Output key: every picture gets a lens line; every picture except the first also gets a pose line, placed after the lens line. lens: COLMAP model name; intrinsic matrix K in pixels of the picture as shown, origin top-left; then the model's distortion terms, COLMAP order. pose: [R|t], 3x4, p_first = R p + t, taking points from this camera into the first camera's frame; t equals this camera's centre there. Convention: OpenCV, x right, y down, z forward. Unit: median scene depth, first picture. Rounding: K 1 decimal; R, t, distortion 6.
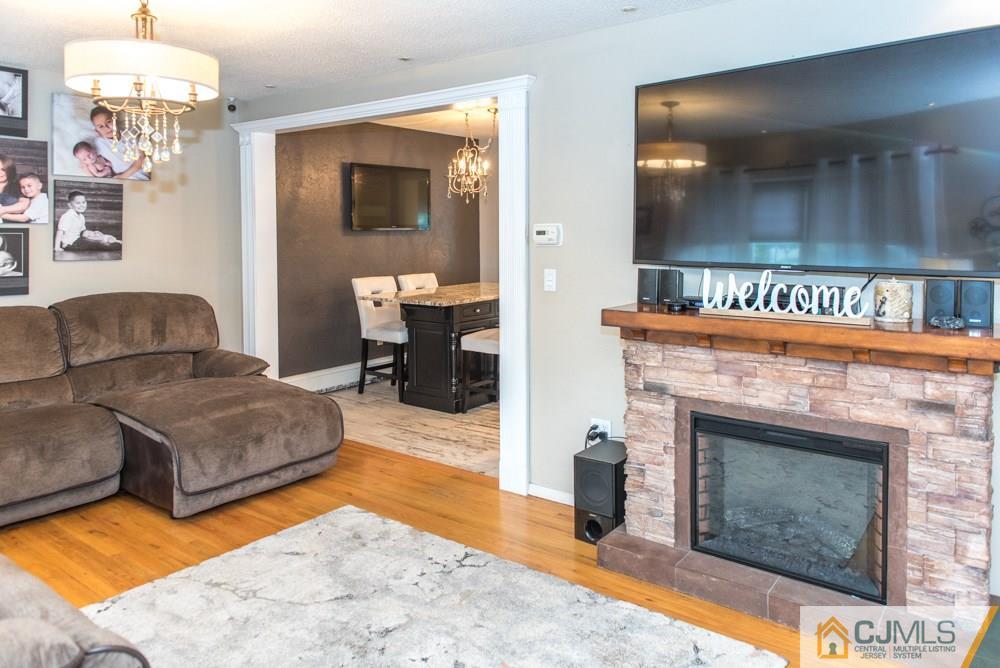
lens RADIAL K [[692.4, 0, 500.9], [0, 692.4, 251.6], [0, 0, 1]] dist [-0.000228, -0.003684]
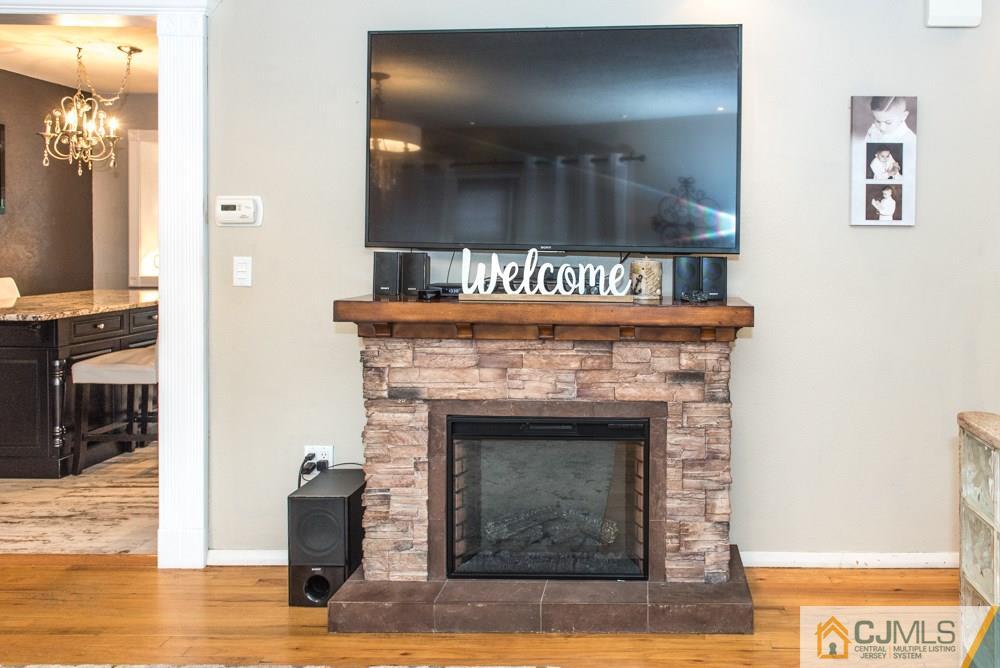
lens RADIAL K [[716.9, 0, 650.0], [0, 716.9, 255.5], [0, 0, 1]] dist [0.001680, -0.004850]
pose [[0.790987, 0.004366, 0.611818, -0.067690], [0.003942, 0.999917, -0.012232, 0.043726], [-0.611820, 0.012087, 0.790904, 0.141474]]
